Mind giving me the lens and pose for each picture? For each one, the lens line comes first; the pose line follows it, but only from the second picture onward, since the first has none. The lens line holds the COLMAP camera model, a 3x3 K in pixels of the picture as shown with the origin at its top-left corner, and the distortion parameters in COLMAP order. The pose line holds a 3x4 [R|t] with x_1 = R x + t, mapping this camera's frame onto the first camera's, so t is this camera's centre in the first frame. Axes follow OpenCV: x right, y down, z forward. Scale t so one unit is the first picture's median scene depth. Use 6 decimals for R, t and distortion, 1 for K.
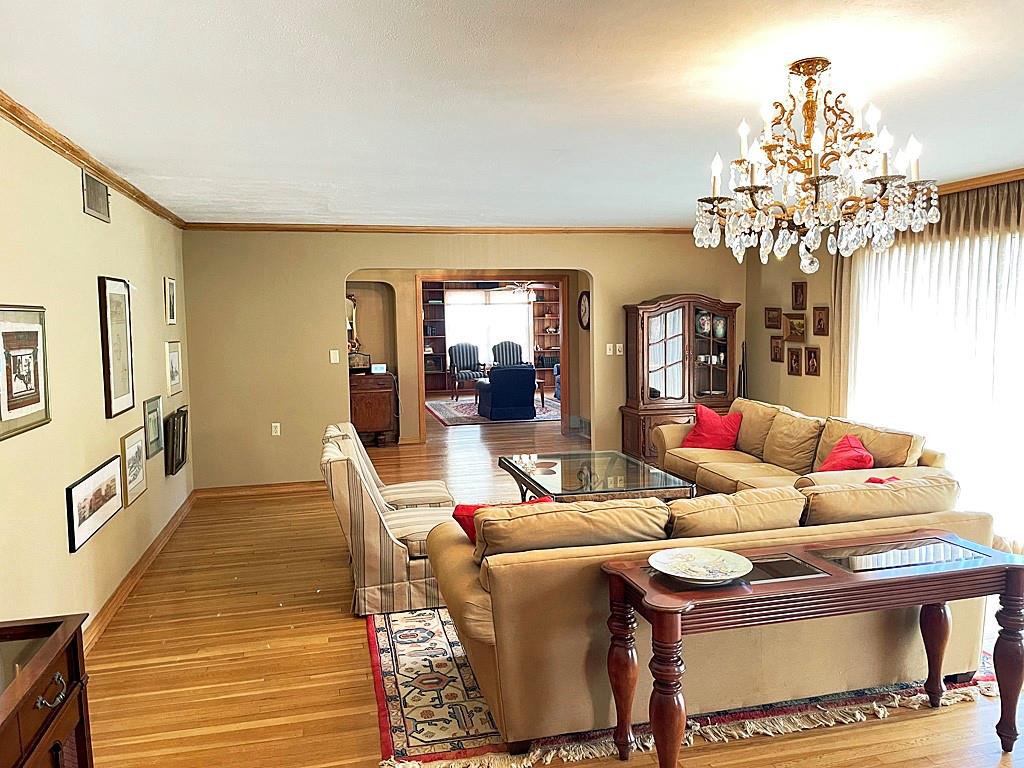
lens RADIAL K [[775.3, 0, 511.9], [0, 775.3, 382.4], [0, 0, 1]] dist [0.043801, -0.014792]
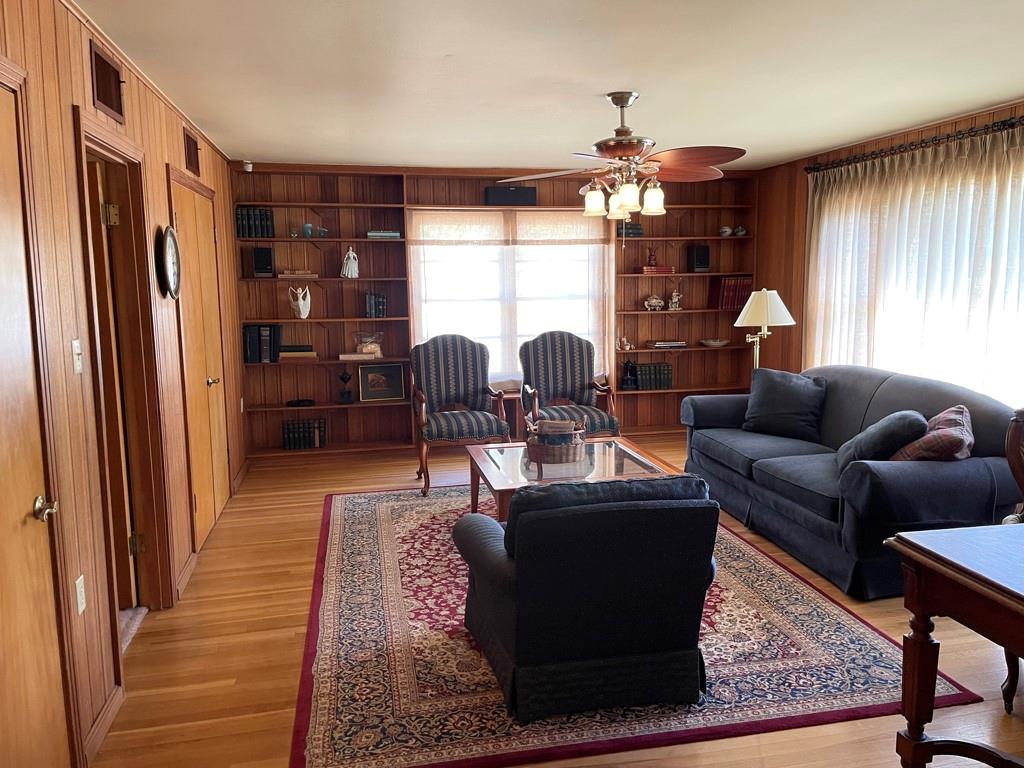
lens RADIAL K [[775.3, 0, 514.6], [0, 775.3, 385.9], [0, 0, 1]] dist [0.043801, -0.014792]
pose [[0.999114, 0.002686, -0.042000, -0.010952], [-0.001293, 0.999449, 0.033178, -0.036625], [0.042066, -0.033094, 0.998567, 0.581543]]
